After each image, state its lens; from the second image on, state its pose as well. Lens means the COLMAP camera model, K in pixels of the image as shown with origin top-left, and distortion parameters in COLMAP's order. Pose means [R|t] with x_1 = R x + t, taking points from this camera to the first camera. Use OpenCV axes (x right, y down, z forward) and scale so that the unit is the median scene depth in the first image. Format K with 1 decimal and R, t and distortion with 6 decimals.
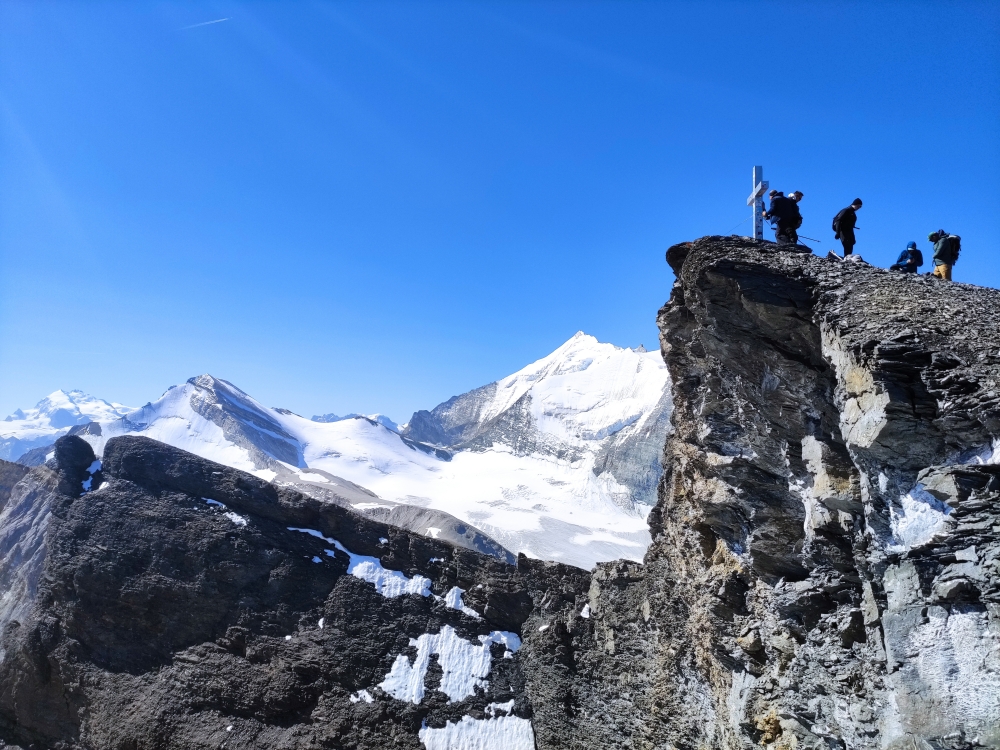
lens RADIAL K [[709.7, 0, 501.3], [0, 709.7, 374.6], [0, 0, 1]] dist [0.004584, -0.001581]
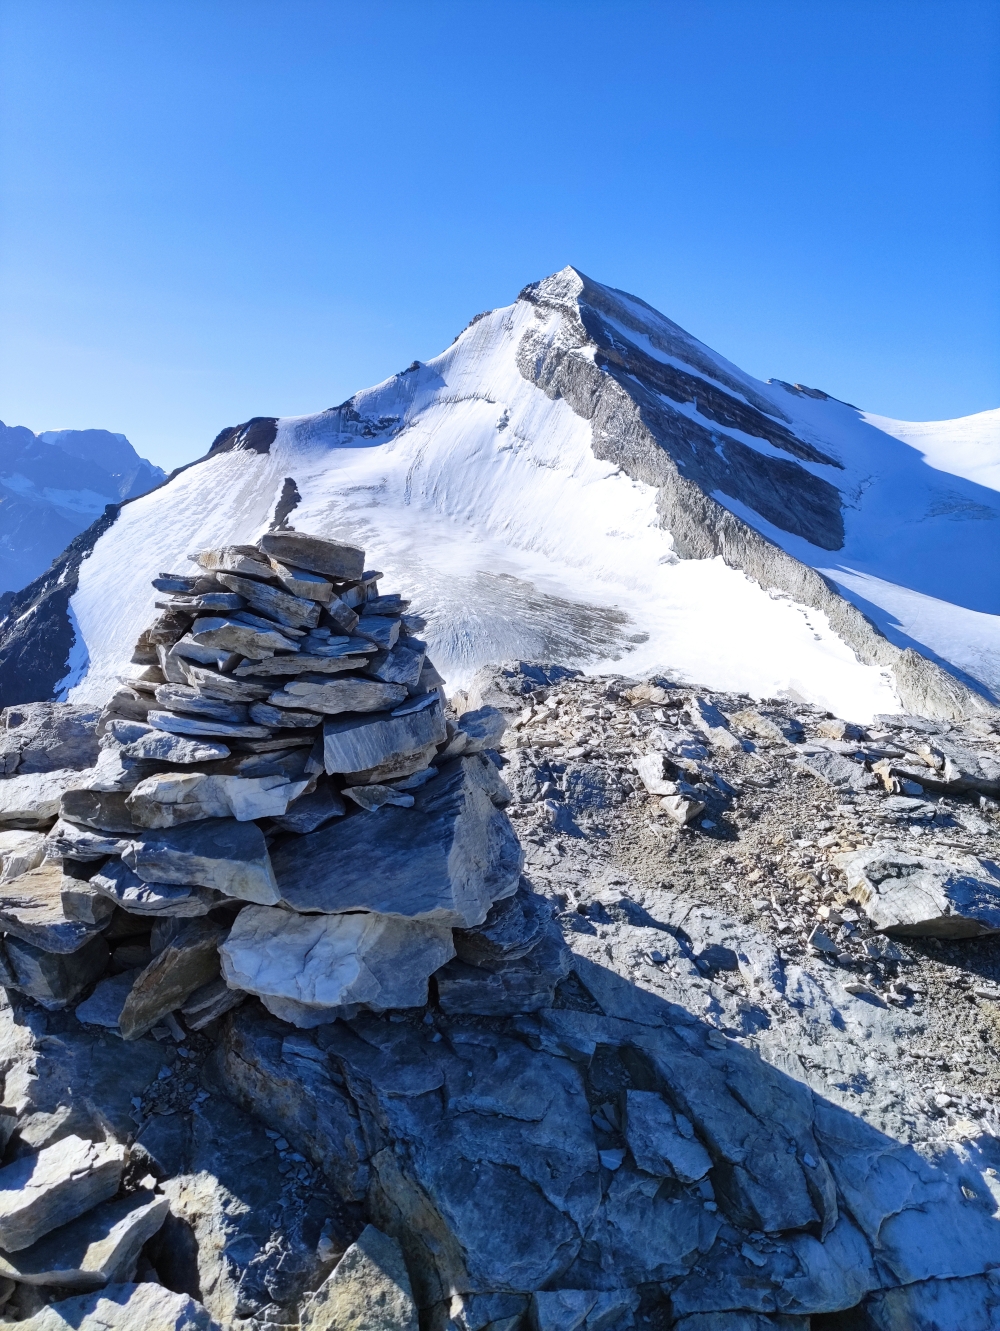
lens RADIAL K [[944.6, 0, 502.9], [0, 944.6, 666.5], [0, 0, 1]] dist [0.004584, -0.001581]
pose [[0.806039, 0.091203, -0.584794, -0.170989], [0.052381, 0.973187, 0.223973, 0.082947], [0.589541, -0.211163, 0.779649, 0.621047]]
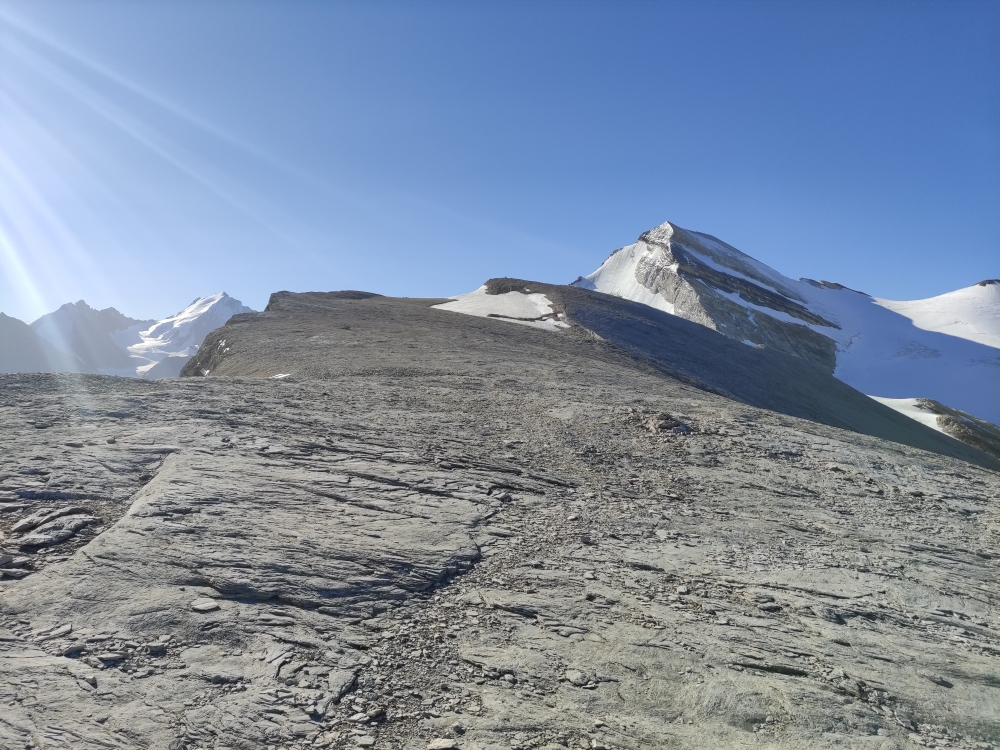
lens RADIAL K [[709.7, 0, 498.4], [0, 709.7, 375.2], [0, 0, 1]] dist [0.004584, -0.001581]
pose [[0.644333, -0.018711, -0.764516, -0.060776], [0.070821, 0.996865, 0.035290, 0.098226], [0.761459, -0.076882, 0.643638, 0.526118]]
